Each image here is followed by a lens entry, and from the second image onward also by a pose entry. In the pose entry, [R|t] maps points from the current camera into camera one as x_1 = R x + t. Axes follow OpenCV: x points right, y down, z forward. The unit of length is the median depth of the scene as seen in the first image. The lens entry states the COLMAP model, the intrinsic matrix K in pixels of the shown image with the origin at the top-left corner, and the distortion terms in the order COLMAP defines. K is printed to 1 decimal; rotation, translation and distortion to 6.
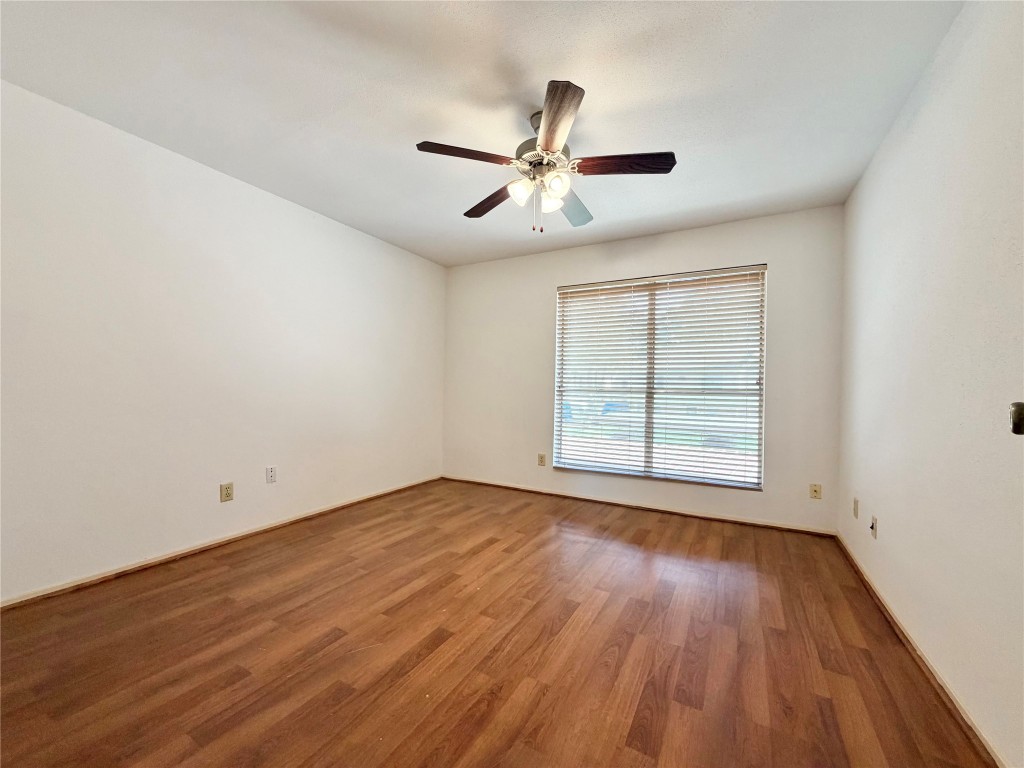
lens RADIAL K [[409.4, 0, 507.8], [0, 409.4, 382.2], [0, 0, 1]] dist [-0.000890, 0.000594]
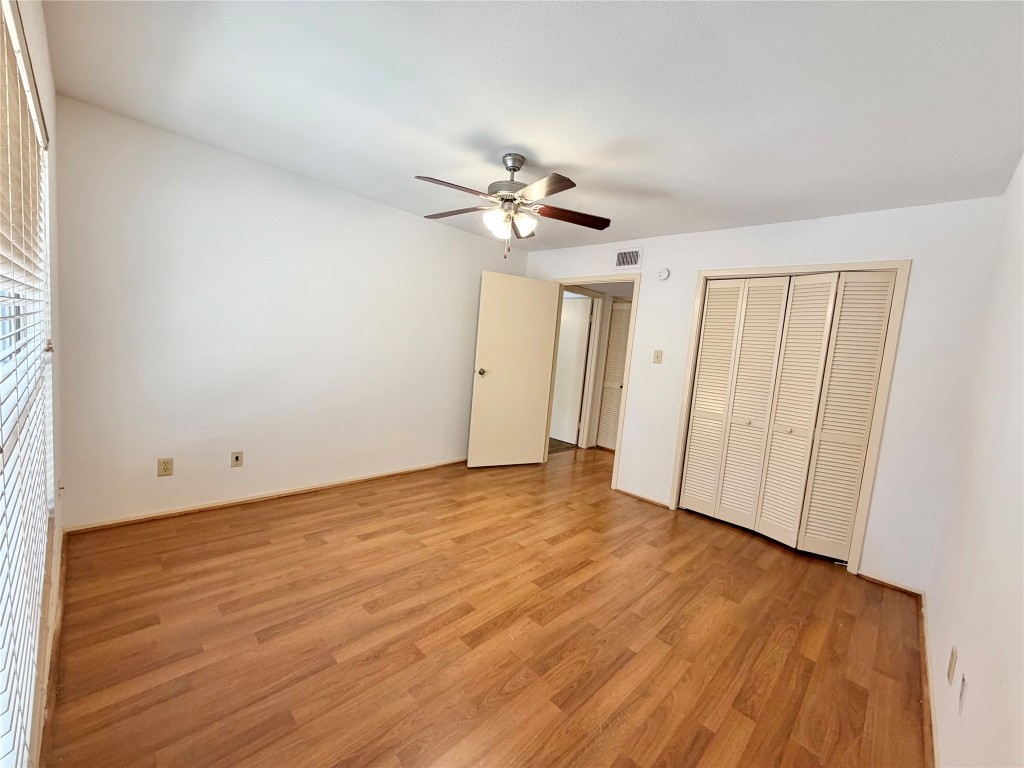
lens RADIAL K [[409.4, 0, 507.8], [0, 409.4, 382.2], [0, 0, 1]] dist [-0.000890, 0.000594]
pose [[-0.958315, -0.126681, 0.256096, -0.267608], [-0.106997, 0.990228, 0.089443, -0.111580], [-0.264924, 0.058313, -0.962505, 2.087548]]
